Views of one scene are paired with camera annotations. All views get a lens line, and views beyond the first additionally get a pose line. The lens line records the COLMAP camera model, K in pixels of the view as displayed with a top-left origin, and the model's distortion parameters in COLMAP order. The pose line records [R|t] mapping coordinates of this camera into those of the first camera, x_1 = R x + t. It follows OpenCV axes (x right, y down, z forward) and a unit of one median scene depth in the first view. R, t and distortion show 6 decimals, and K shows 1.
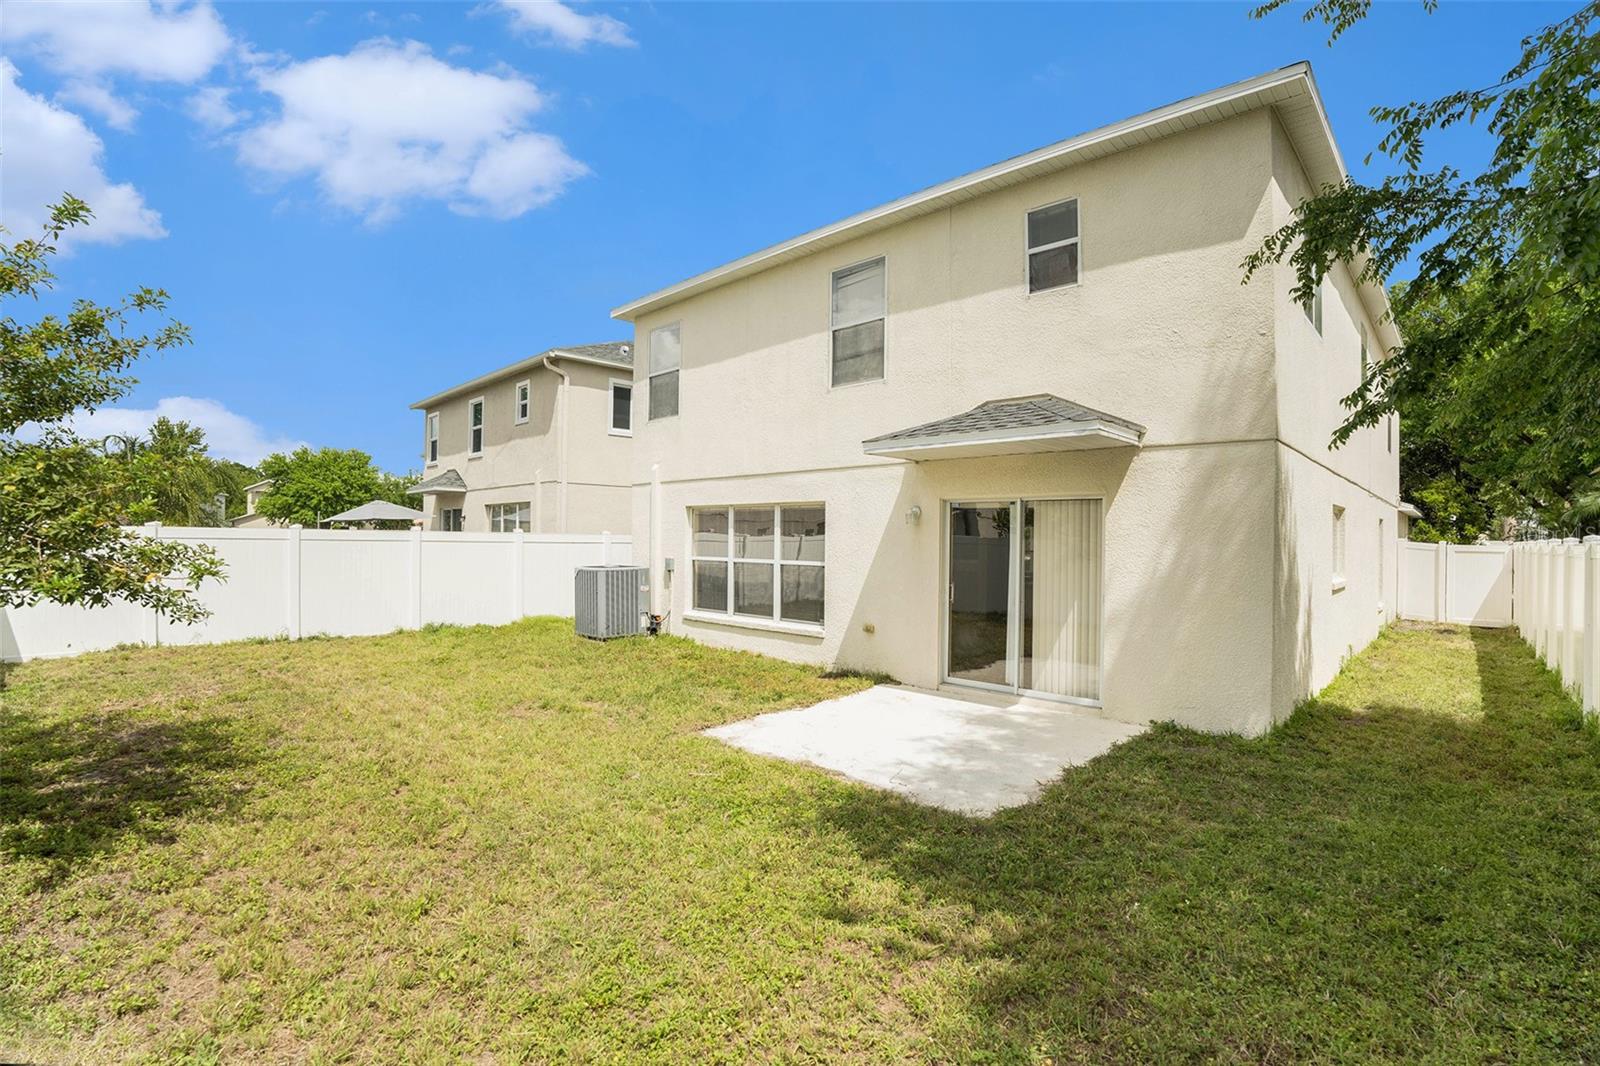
lens RADIAL K [[742.9, 0, 784.1], [0, 742.9, 535.6], [0, 0, 1]] dist [-0.104378, 0.022736]
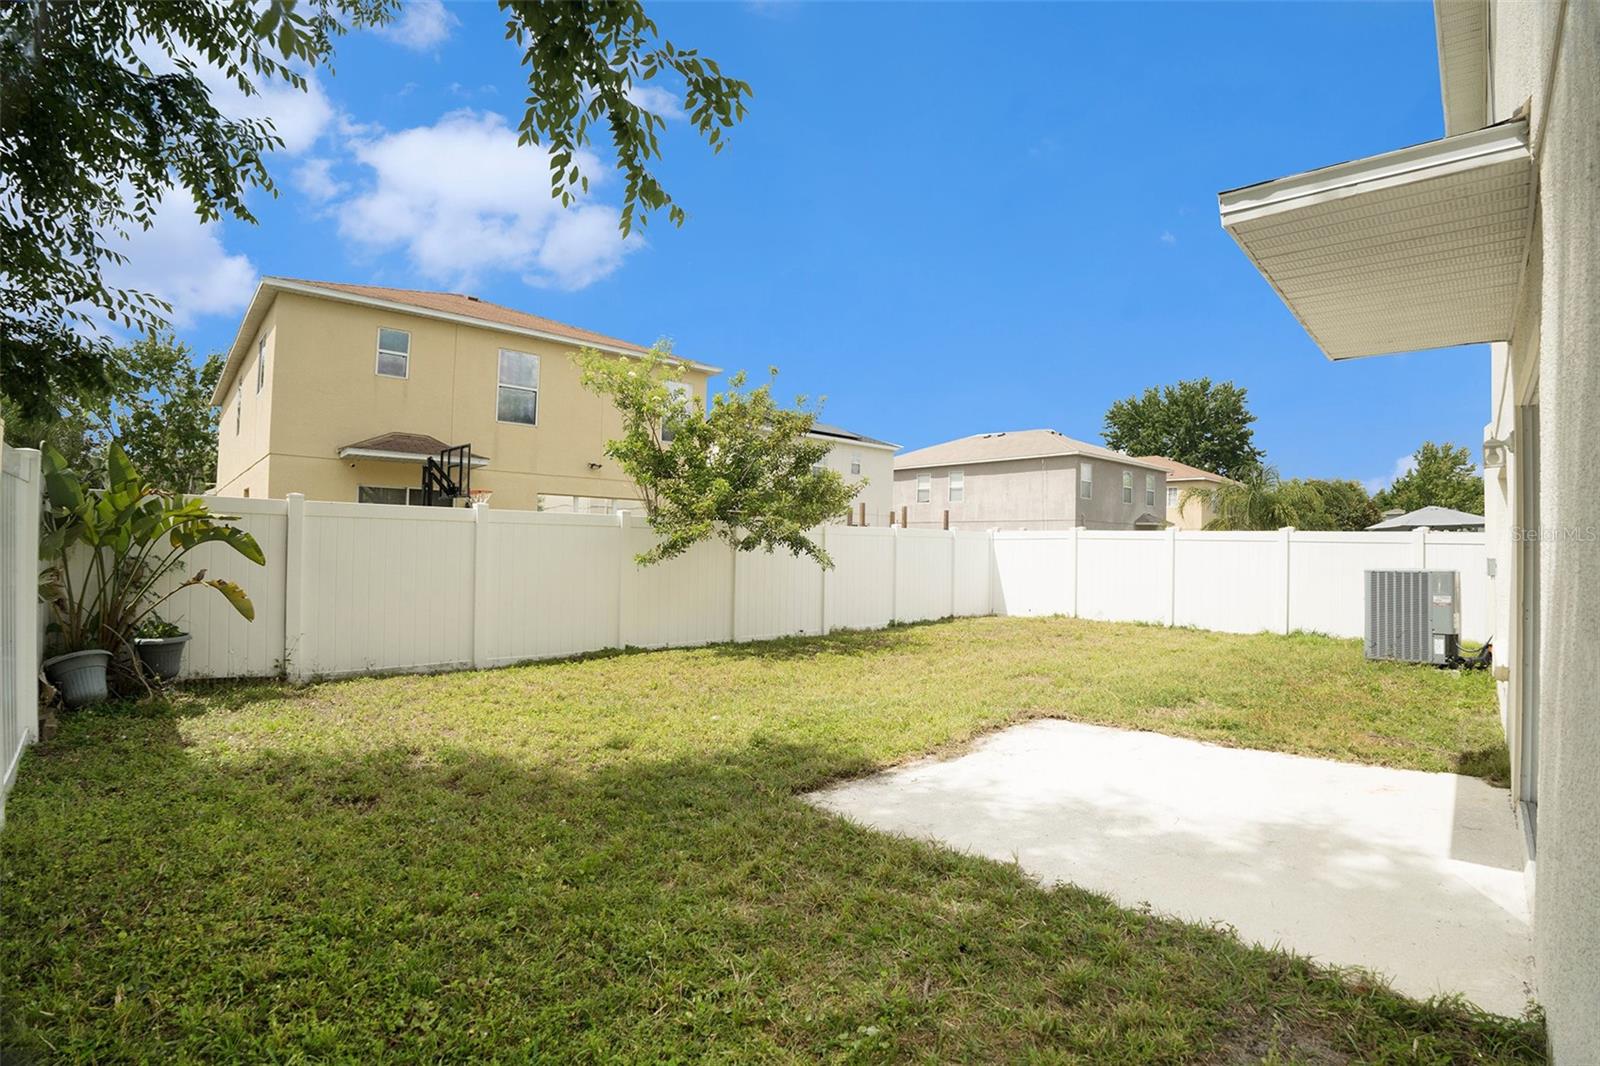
lens RADIAL K [[742.9, 0, 784.1], [0, 742.9, 535.6], [0, 0, 1]] dist [-0.104378, 0.022736]
pose [[-0.001112, -0.021873, -0.999760, 0.826690], [-0.019561, 0.999570, -0.021847, 0.069889], [0.999808, 0.019532, -0.001539, 0.702577]]
